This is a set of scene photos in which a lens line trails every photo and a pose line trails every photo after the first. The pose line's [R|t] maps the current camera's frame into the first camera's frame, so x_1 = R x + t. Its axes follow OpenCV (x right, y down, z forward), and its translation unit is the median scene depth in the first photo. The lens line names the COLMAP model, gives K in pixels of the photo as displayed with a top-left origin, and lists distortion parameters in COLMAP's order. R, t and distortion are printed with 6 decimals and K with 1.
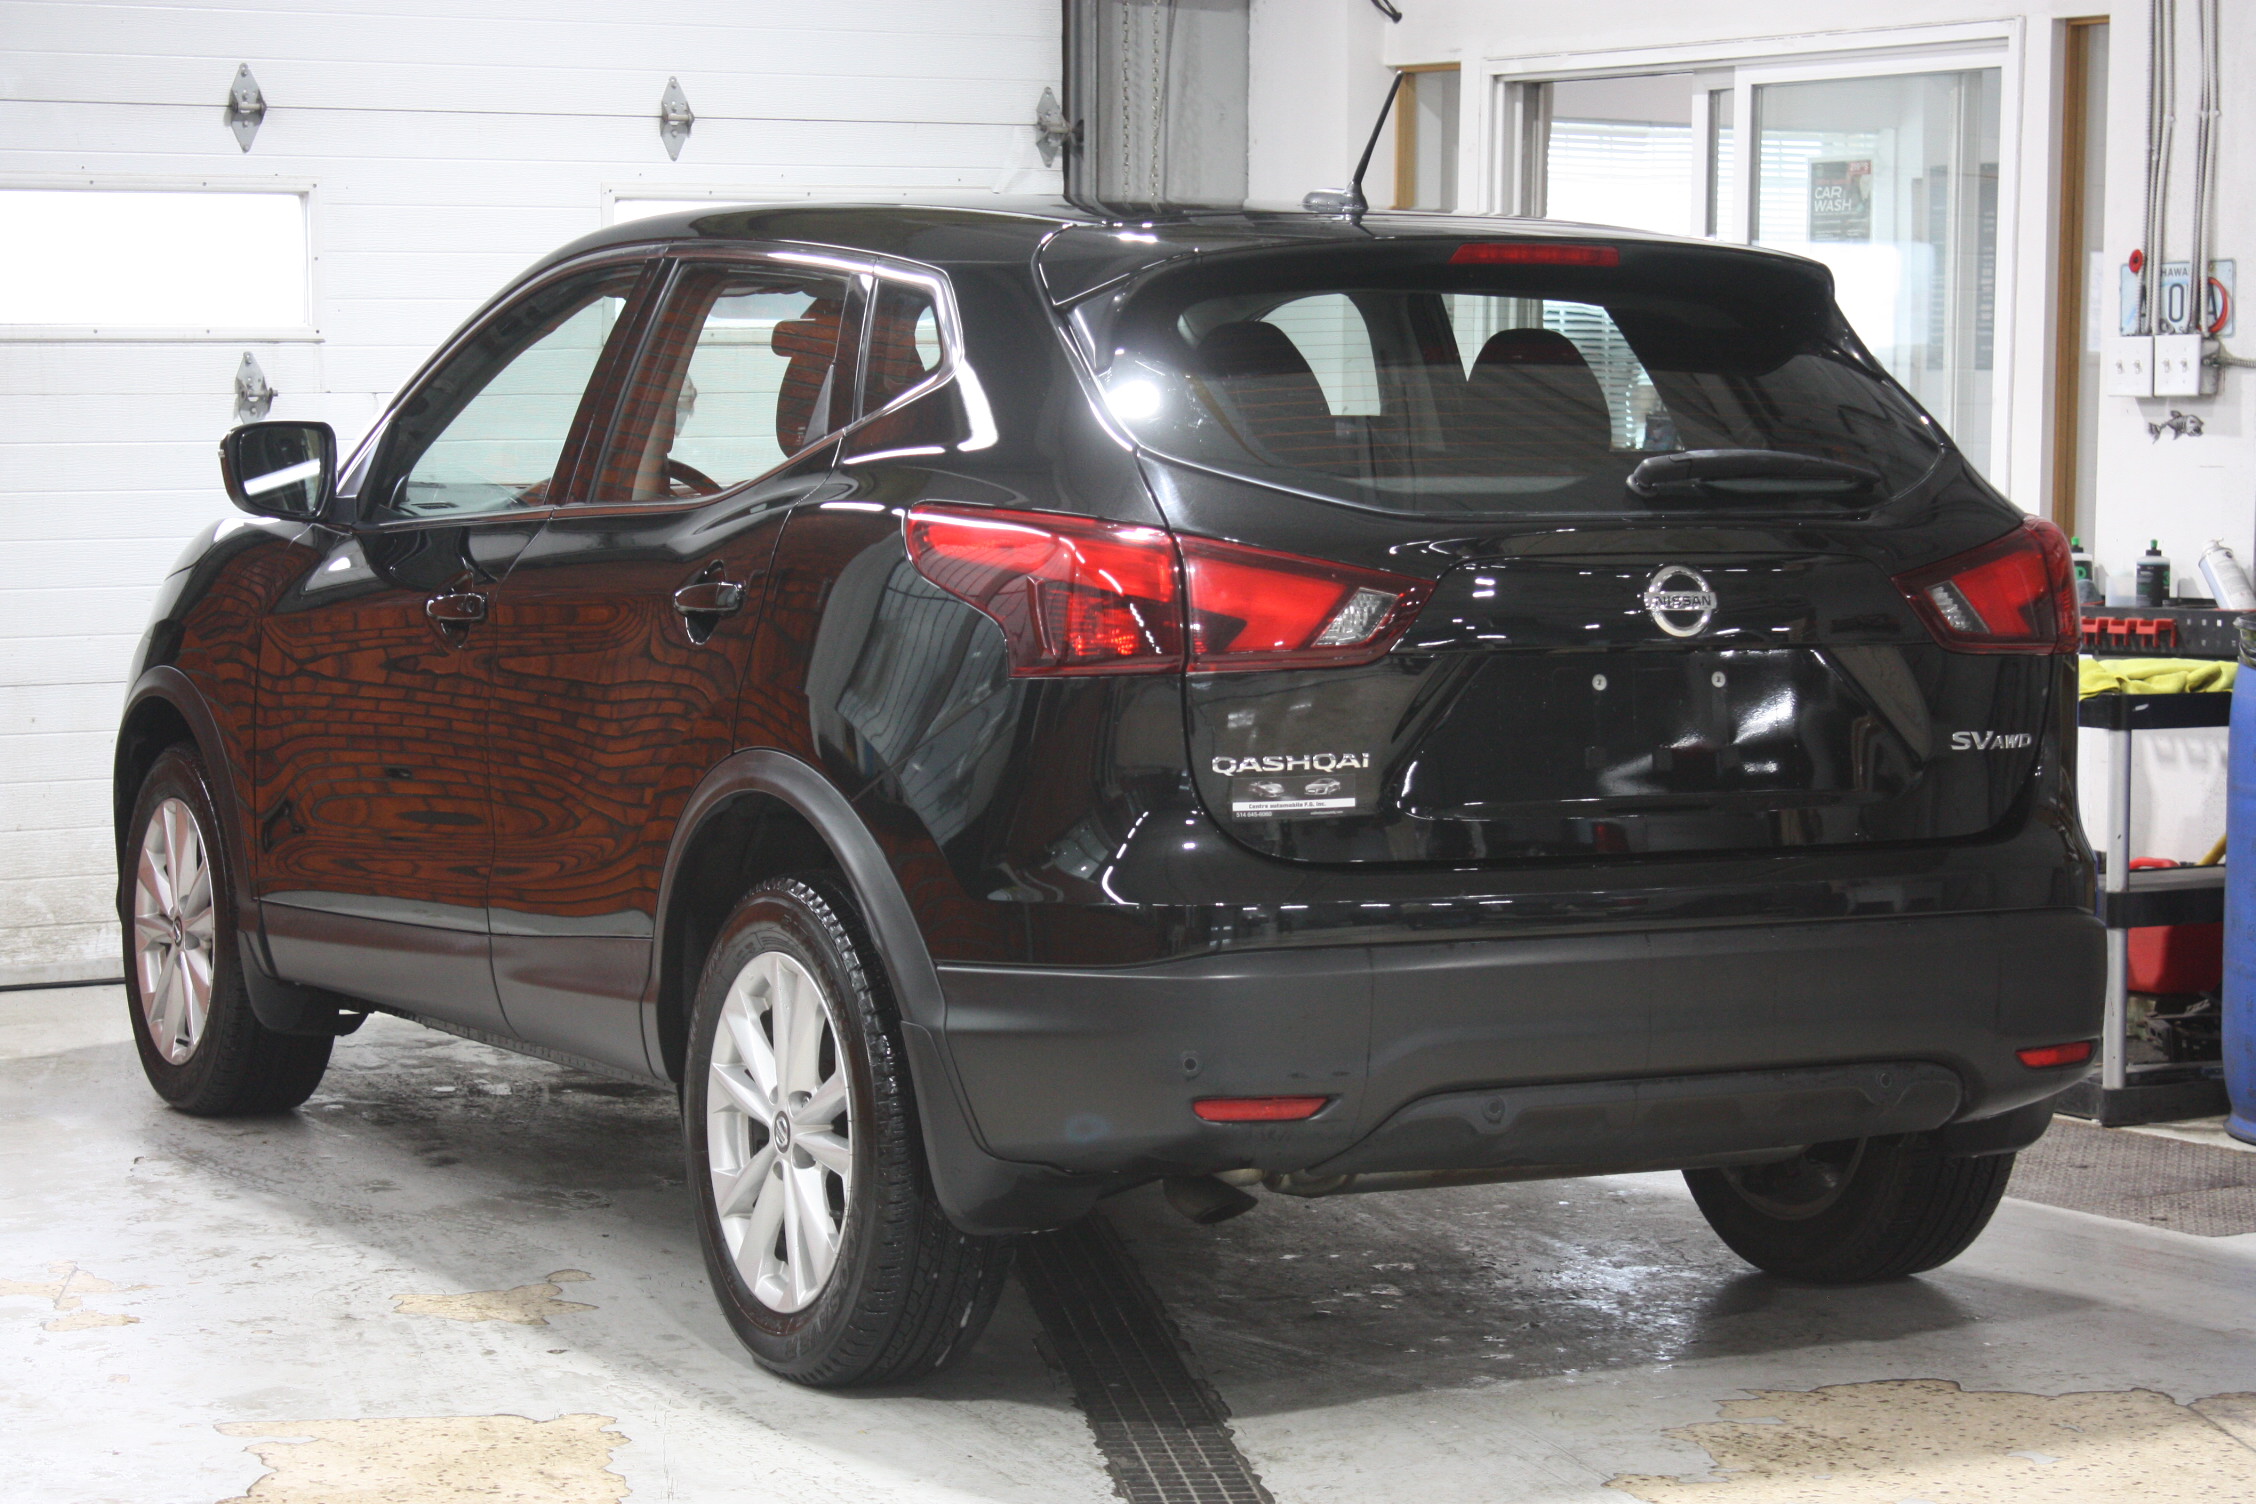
lens RADIAL K [[5138.8, 0, 1128.0], [0, 5138.8, 752.0], [0, 0, 1]] dist [0.009547, 0.207081]
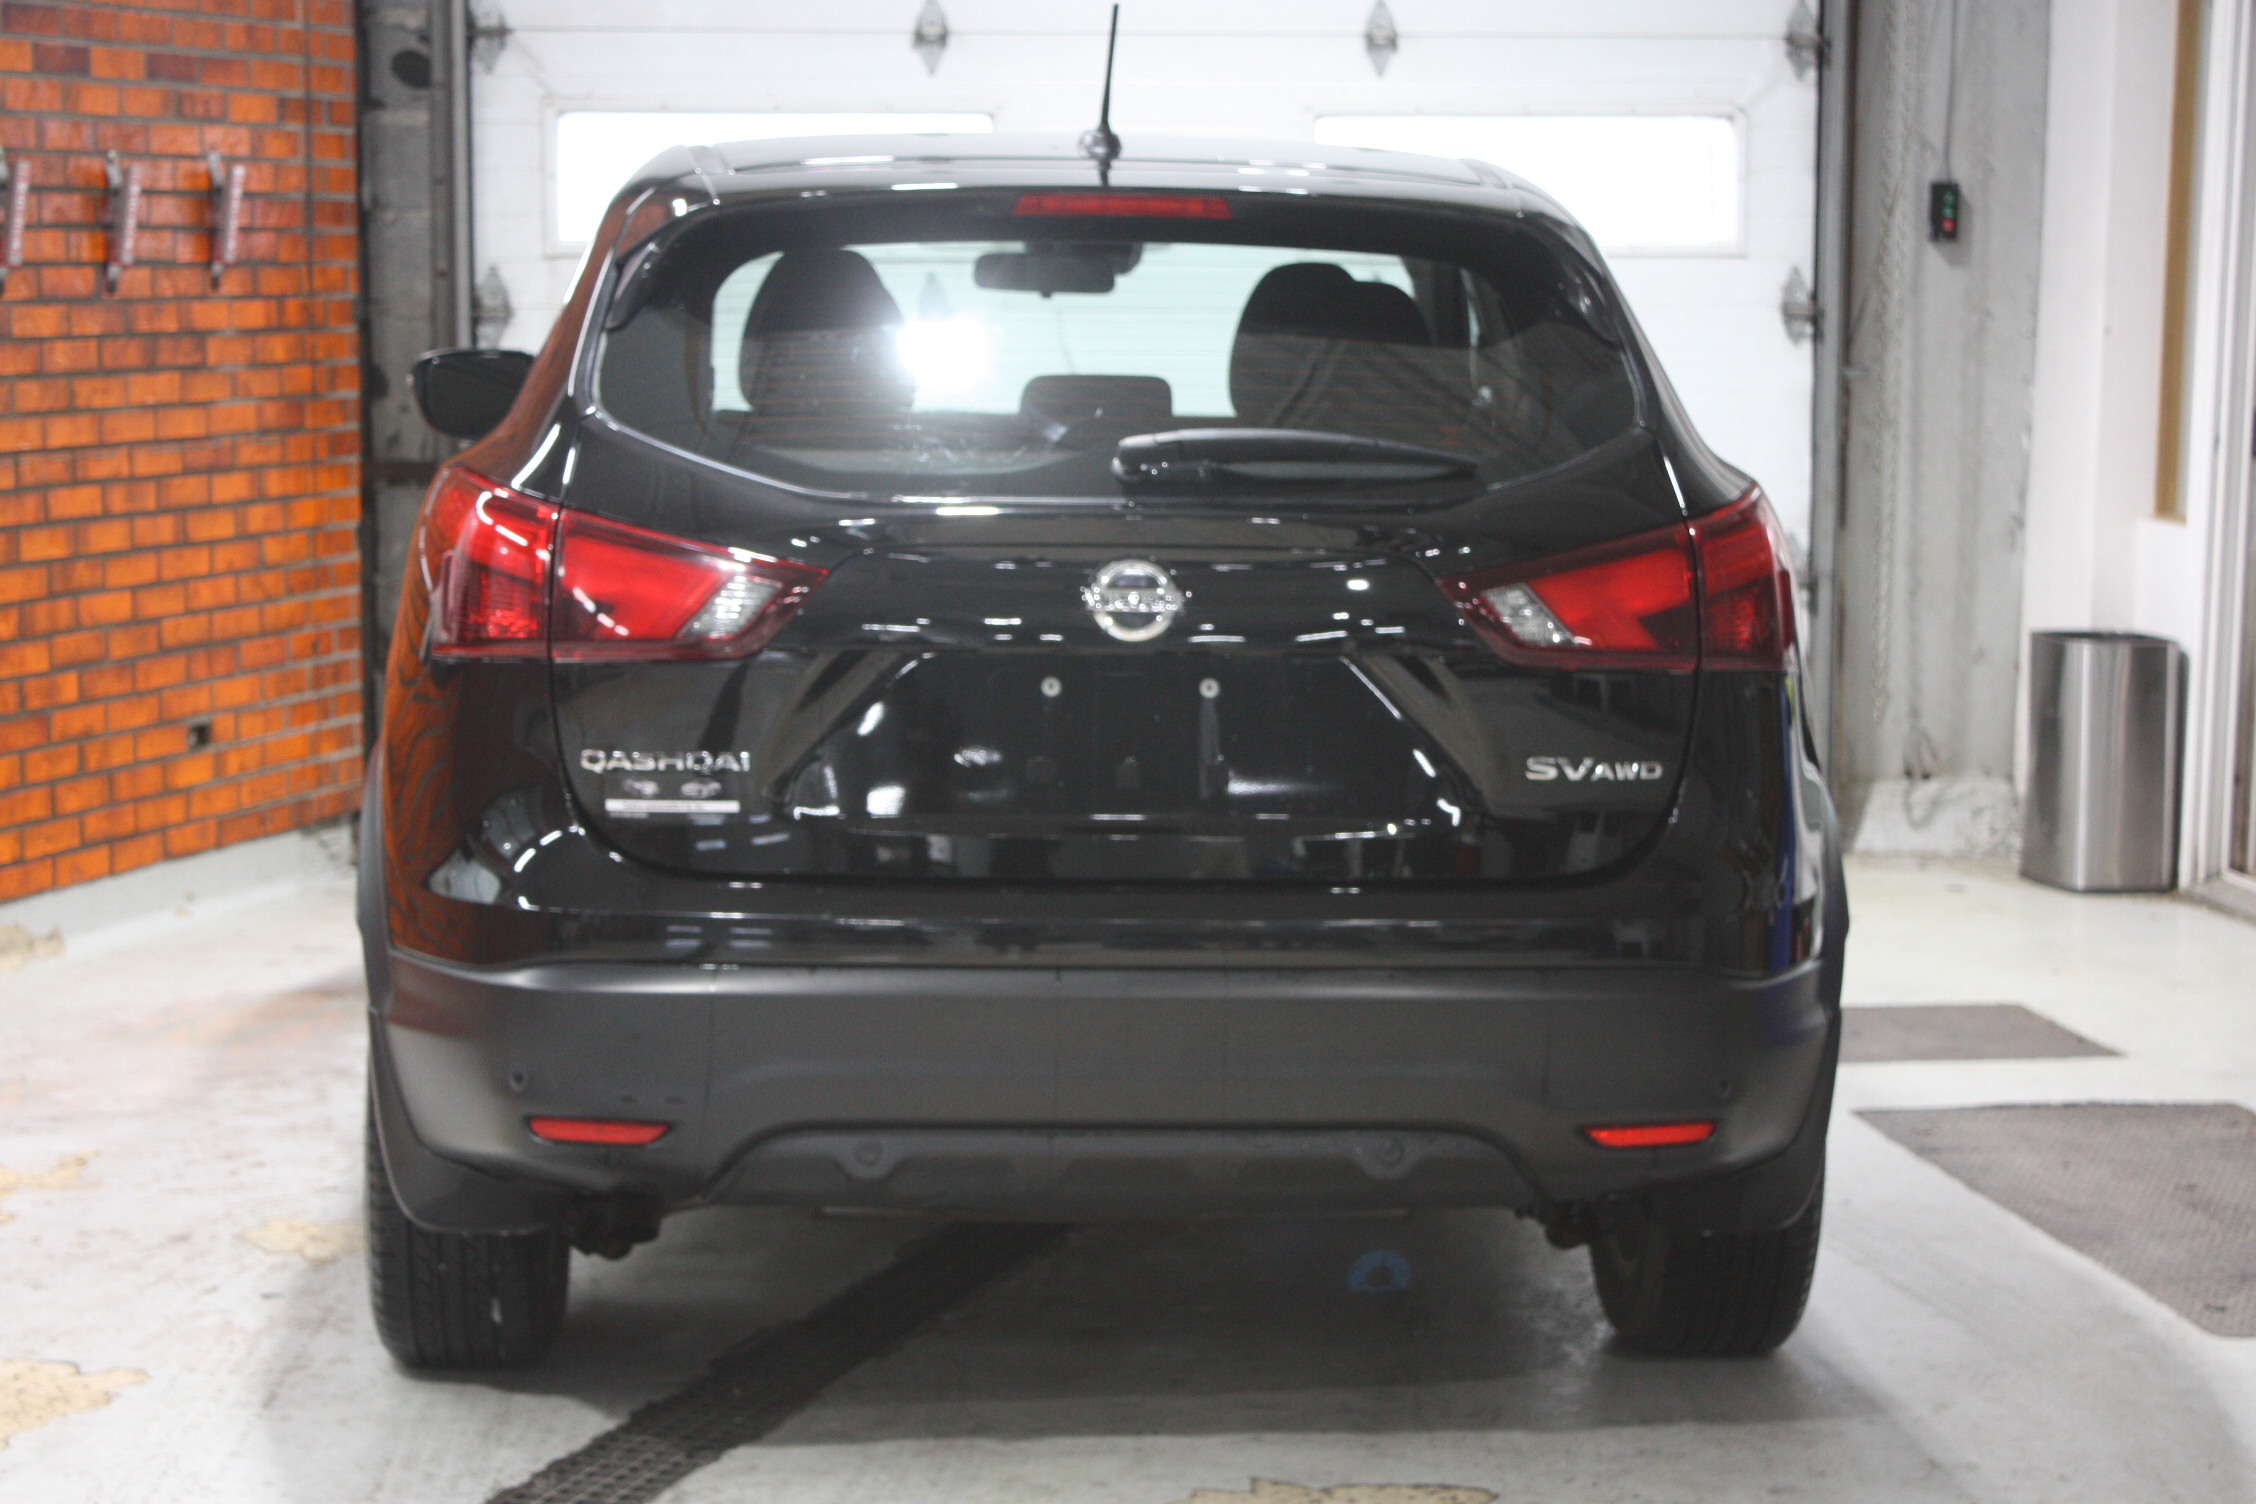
lens RADIAL K [[4693.7, 0, 1128.0], [0, 4693.7, 752.0], [0, 0, 1]] dist [0.040159, -0.094490]
pose [[0.907544, 0.053146, -0.416581, 0.449296], [-0.038526, 0.998313, 0.043429, -0.038584], [0.418187, -0.023365, 0.908061, 0.257769]]
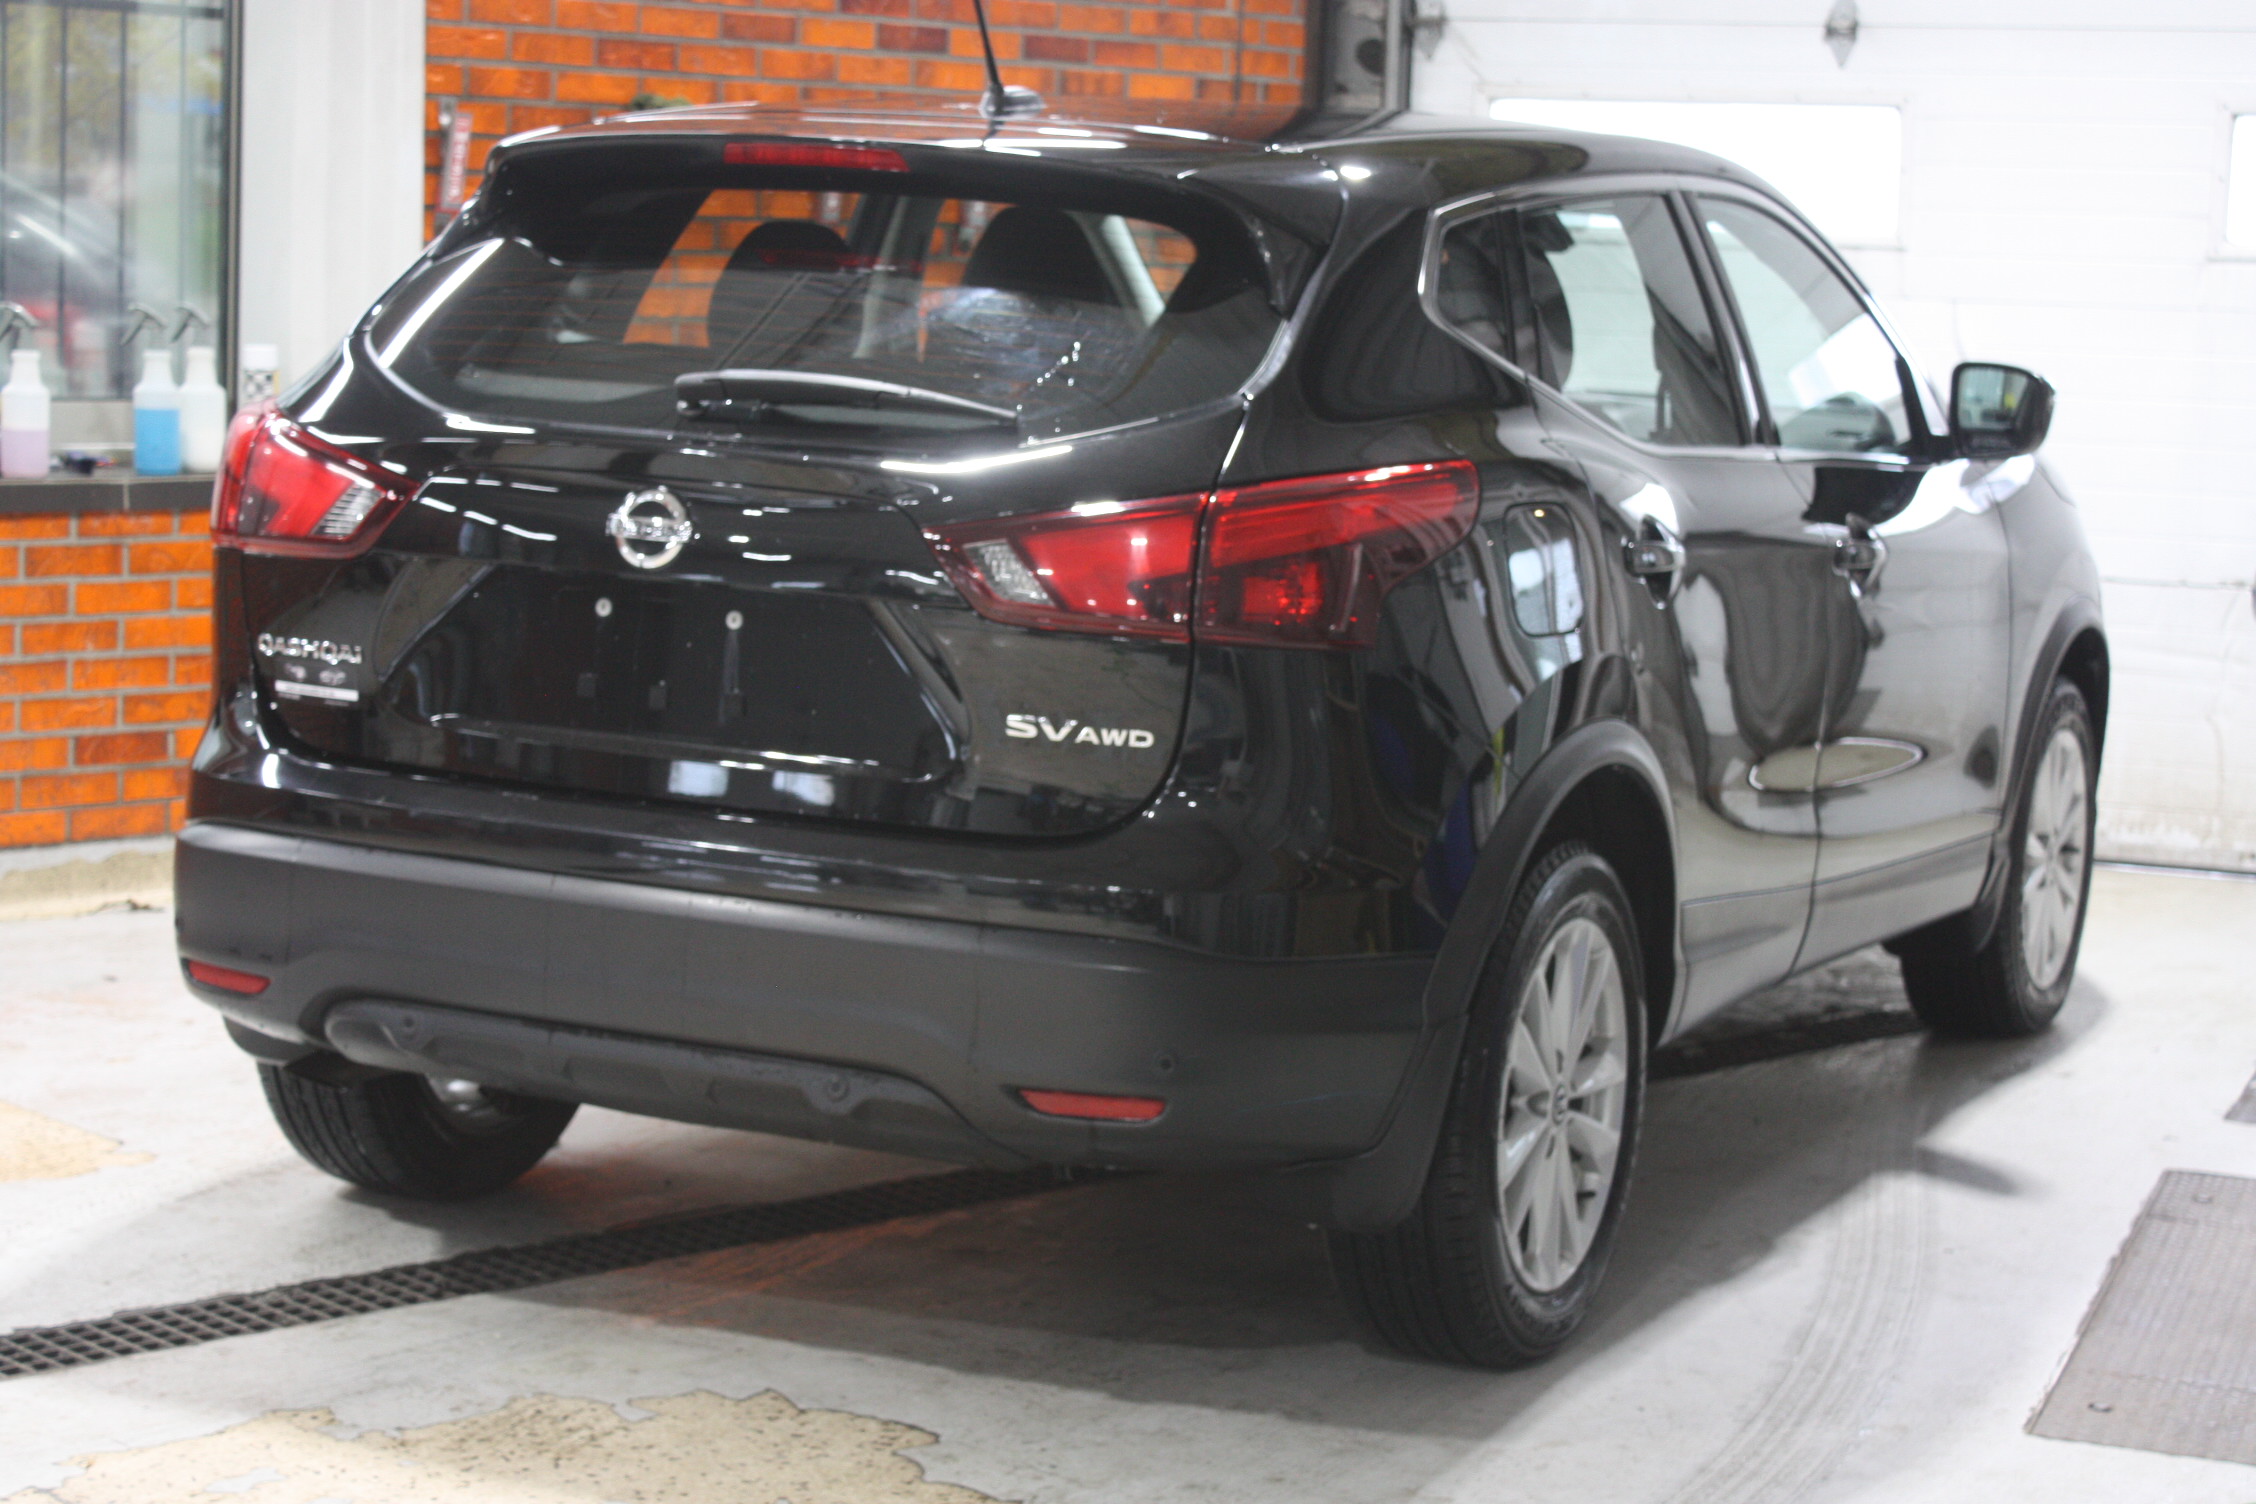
lens RADIAL K [[4314.4, 0, 1128.0], [0, 4314.4, 752.0], [0, 0, 1]] dist [0.014492, -0.106835]
pose [[0.586170, 0.126423, -0.800263, 0.791120], [-0.098060, 0.991559, 0.084817, -0.064263], [0.804232, 0.028757, 0.593620, 0.608398]]
